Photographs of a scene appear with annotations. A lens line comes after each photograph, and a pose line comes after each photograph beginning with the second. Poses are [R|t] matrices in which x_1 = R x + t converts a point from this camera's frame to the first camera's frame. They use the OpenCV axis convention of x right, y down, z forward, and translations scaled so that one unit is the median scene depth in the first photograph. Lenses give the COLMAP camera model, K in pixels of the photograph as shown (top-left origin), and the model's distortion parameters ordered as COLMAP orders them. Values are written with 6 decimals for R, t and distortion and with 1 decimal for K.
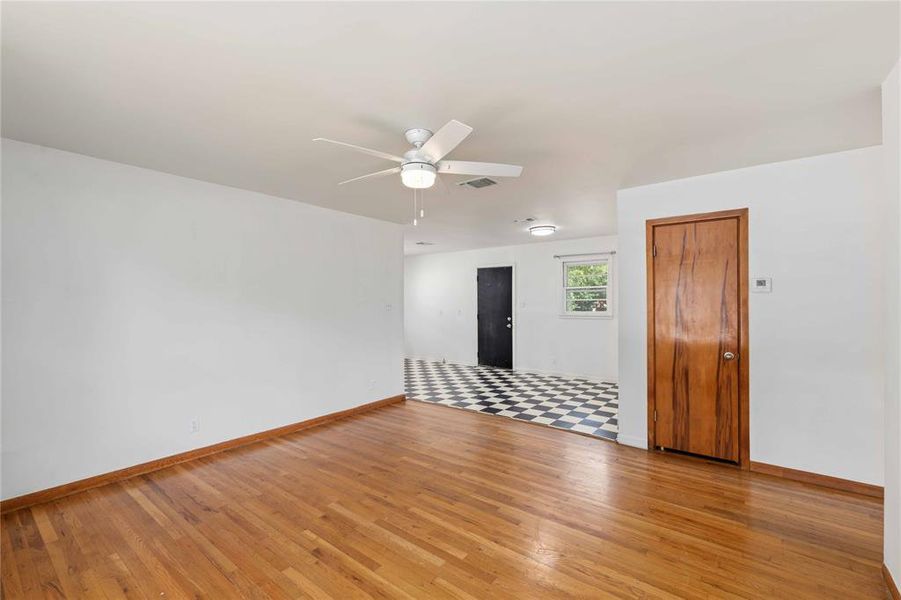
lens RADIAL K [[393.7, 0, 450.5], [0, 393.7, 300.7], [0, 0, 1]] dist [0.002382, -0.000047]
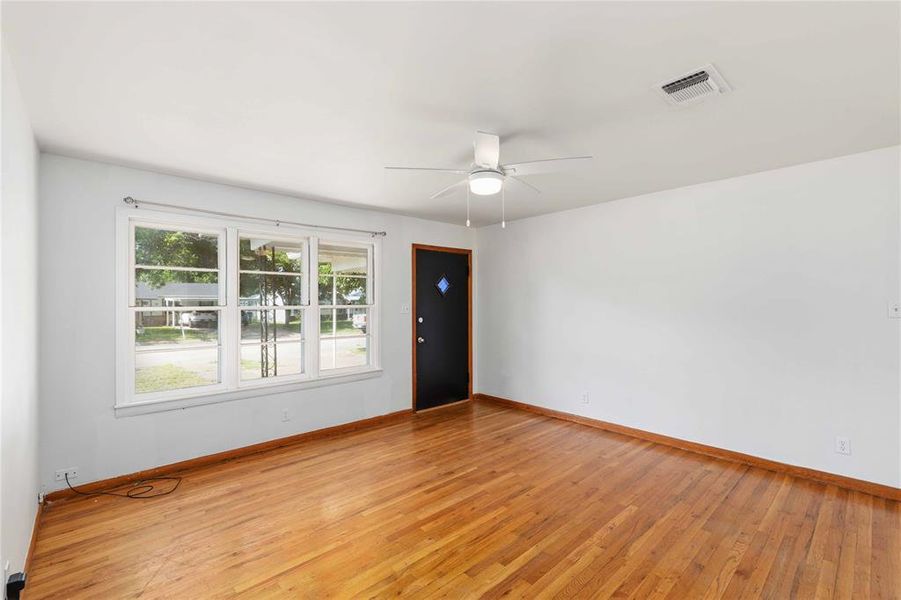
lens RADIAL K [[393.7, 0, 450.7], [0, 393.7, 301.3], [0, 0, 1]] dist [0.002382, -0.000047]
pose [[-0.166376, -0.000497, -0.986062, 0.831066], [0.005789, 0.999982, -0.001481, -0.004952], [0.986045, -0.005955, -0.166370, 0.926171]]
